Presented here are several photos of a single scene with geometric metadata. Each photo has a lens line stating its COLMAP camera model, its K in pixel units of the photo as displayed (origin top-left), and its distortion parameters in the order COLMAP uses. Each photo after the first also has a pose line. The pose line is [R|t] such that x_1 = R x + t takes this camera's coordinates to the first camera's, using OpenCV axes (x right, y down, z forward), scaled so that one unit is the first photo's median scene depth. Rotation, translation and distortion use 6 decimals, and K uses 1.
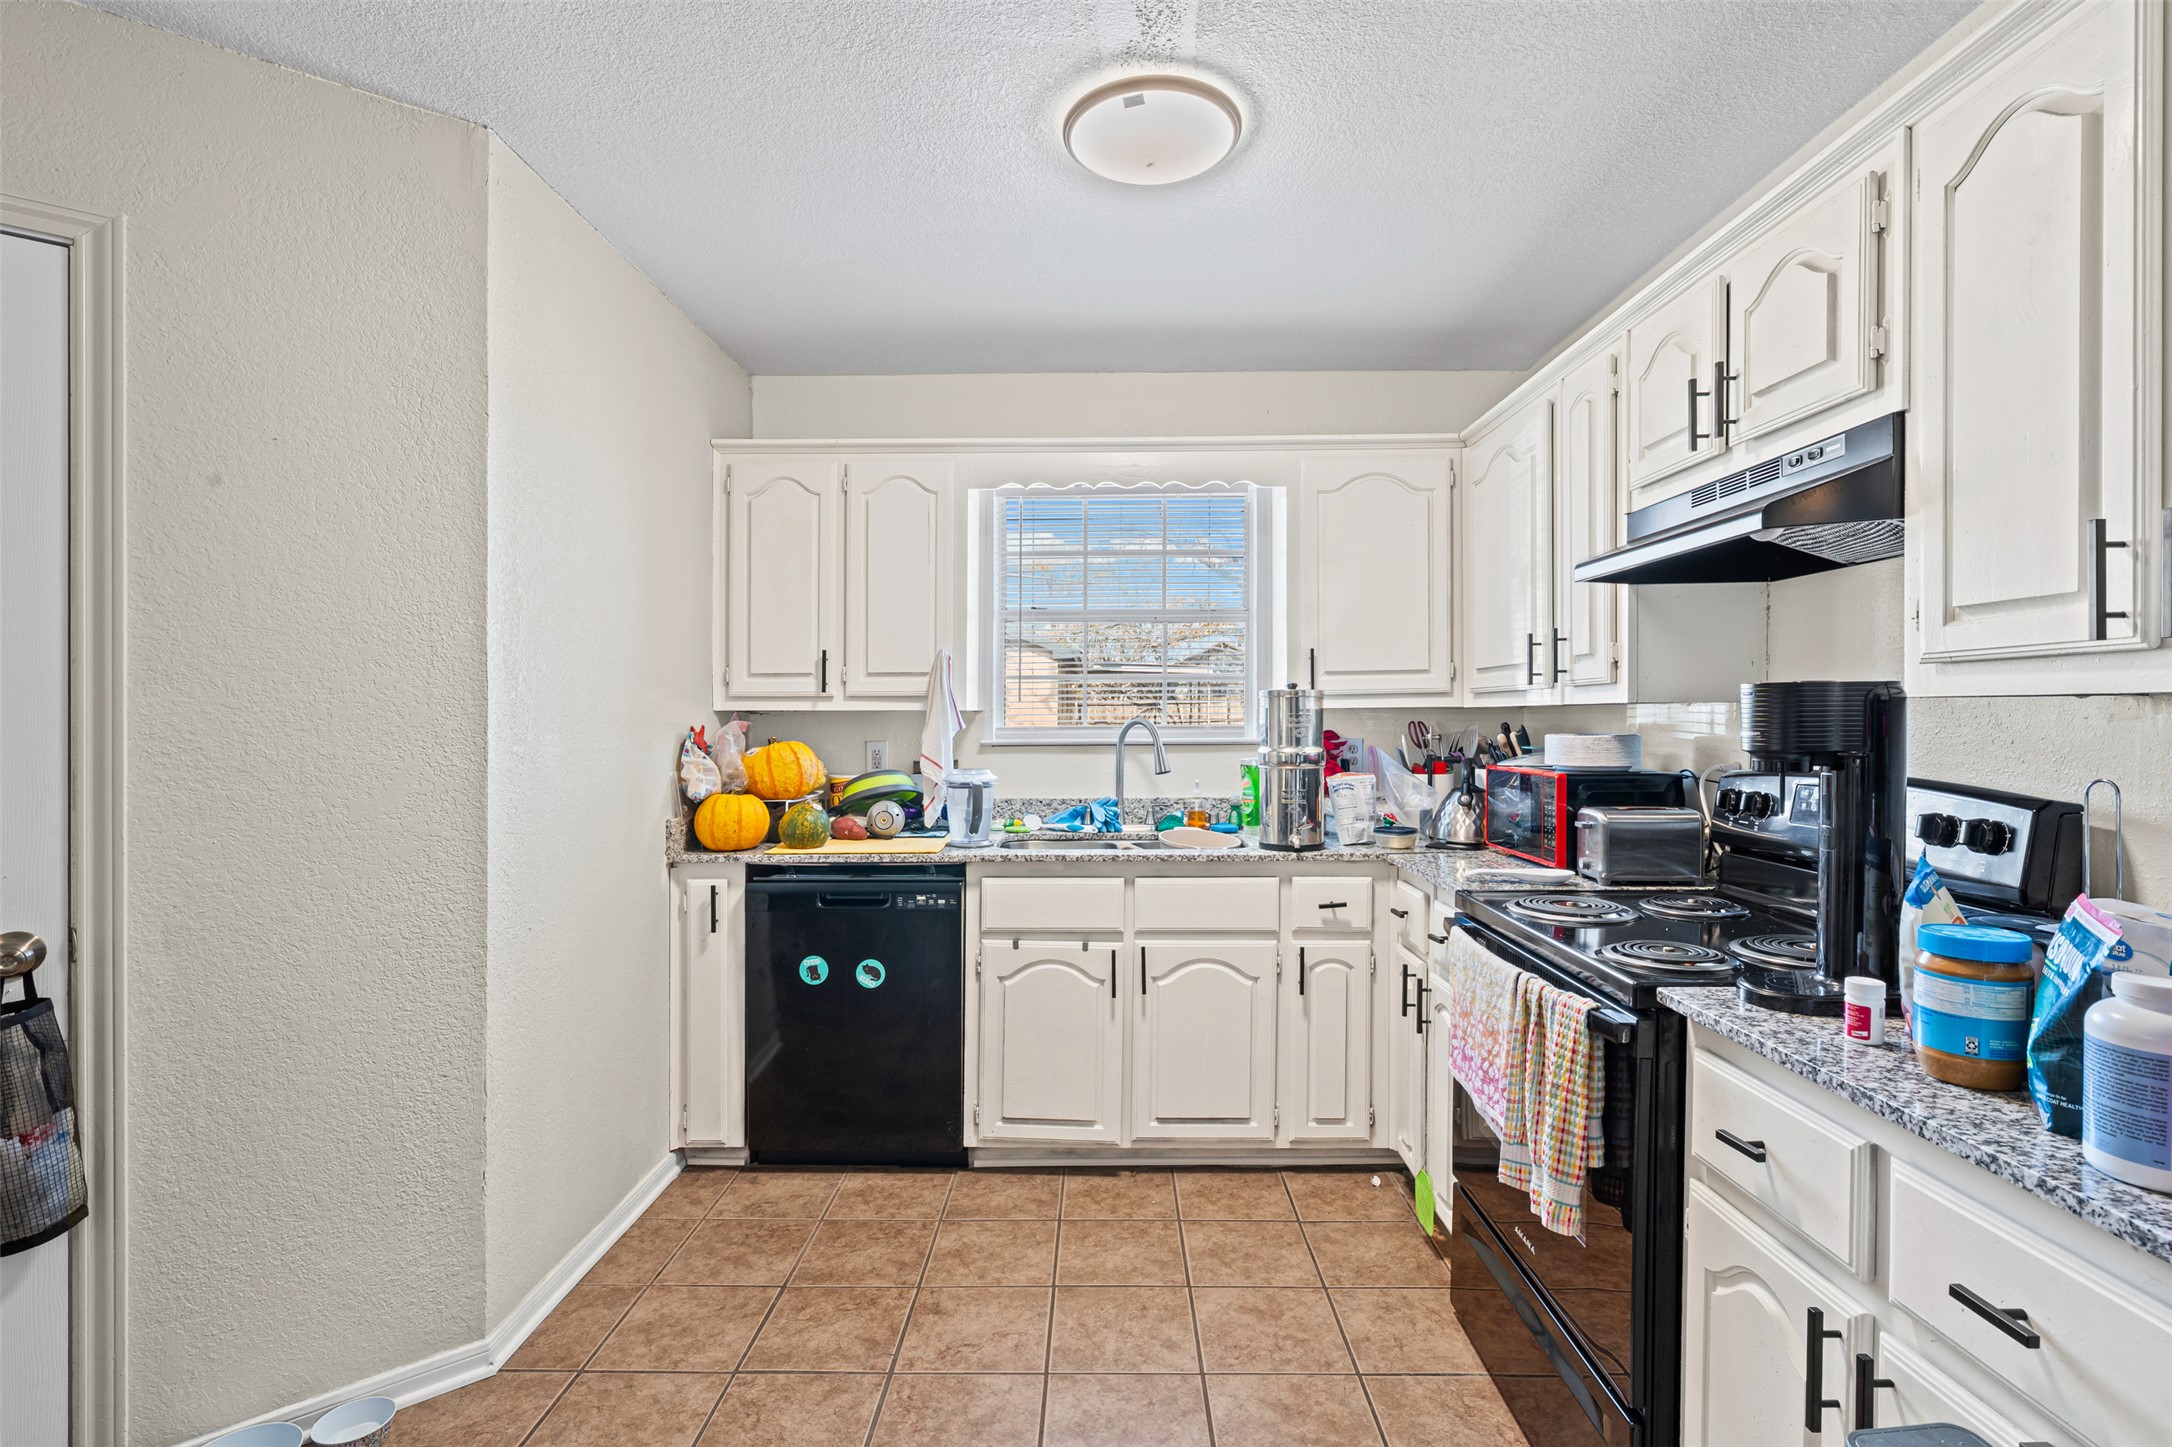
lens RADIAL K [[1073.0, 0, 1085.9], [0, 1073.0, 721.6], [0, 0, 1]] dist [0.000054, 0.000001]
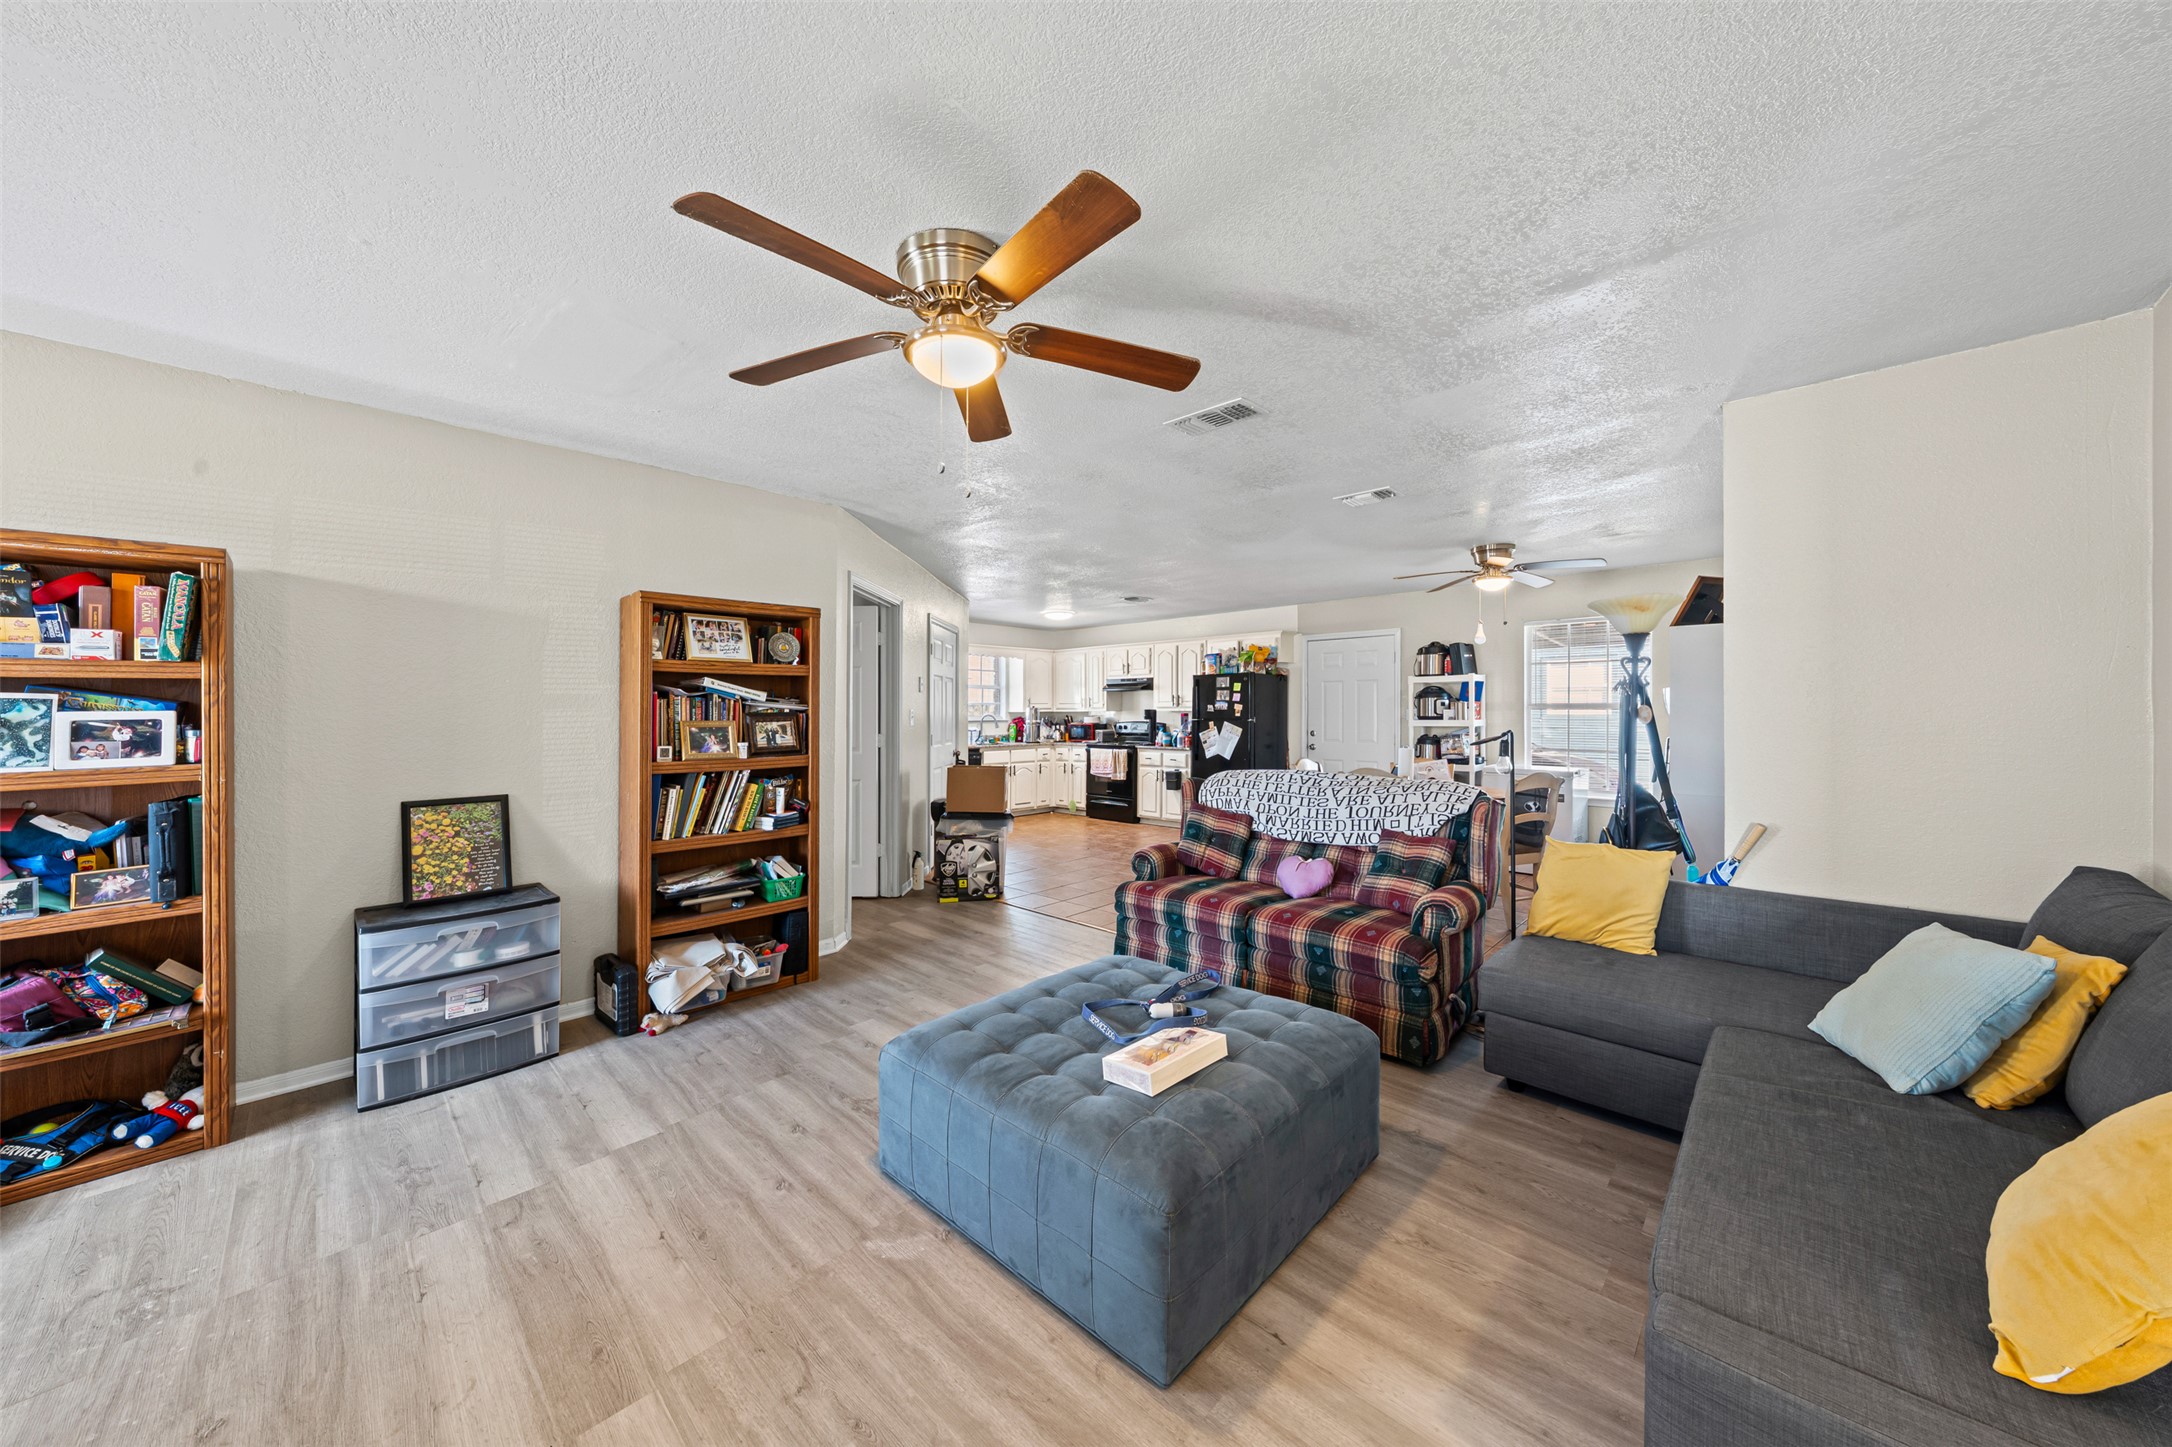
lens RADIAL K [[752.7, 0, 1082.4], [0, 752.7, 721.3], [0, 0, 1]] dist [-0.000001, 0.000000]
pose [[0.673458, -0.003610, 0.739217, -2.508531], [0.001972, 0.999993, 0.003088, 0.023588], [-0.739223, -0.000622, 0.673460, -1.618326]]
